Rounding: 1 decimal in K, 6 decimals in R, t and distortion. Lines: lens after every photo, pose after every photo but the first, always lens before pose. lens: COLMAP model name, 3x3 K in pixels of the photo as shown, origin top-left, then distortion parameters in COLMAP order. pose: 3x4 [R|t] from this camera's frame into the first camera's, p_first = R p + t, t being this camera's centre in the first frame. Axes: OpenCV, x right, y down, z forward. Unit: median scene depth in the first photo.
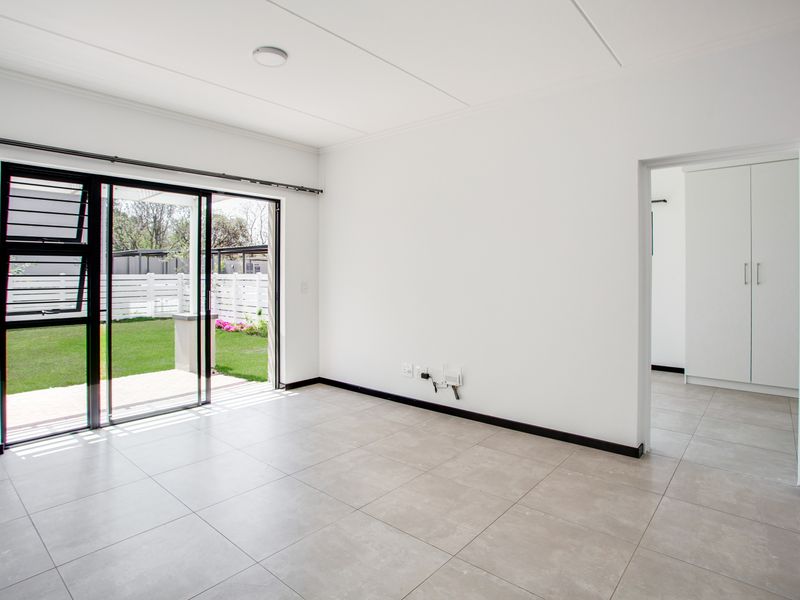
lens RADIAL K [[444.8, 0, 400.0], [0, 444.8, 300.0], [0, 0, 1]] dist [-0.046421, -0.000632]
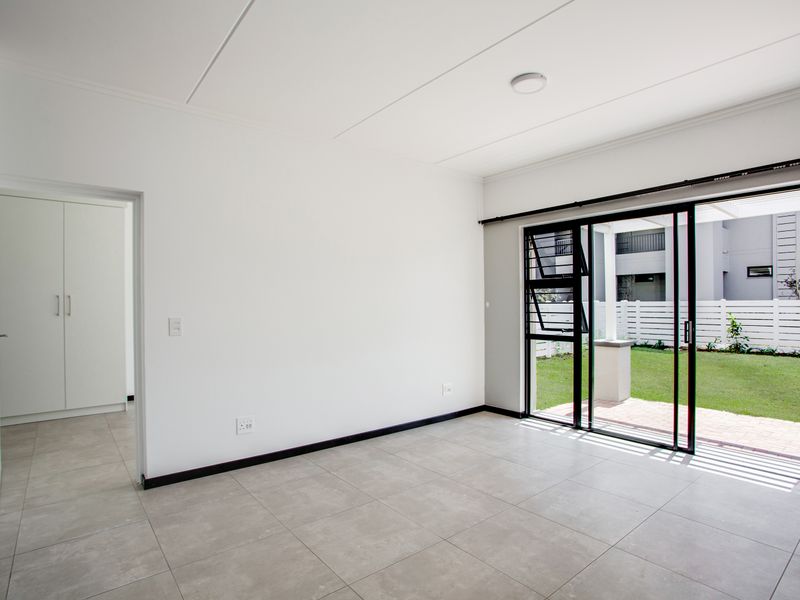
lens RADIAL K [[429.5, 0, 367.6], [0, 429.5, 304.7], [0, 0, 1]] dist [-0.036555, 0.000447]
pose [[-0.215380, 0.004284, -0.976521, 0.595914], [-0.047270, 0.998772, 0.014808, -0.039534], [0.975385, 0.049350, -0.214913, 0.689281]]
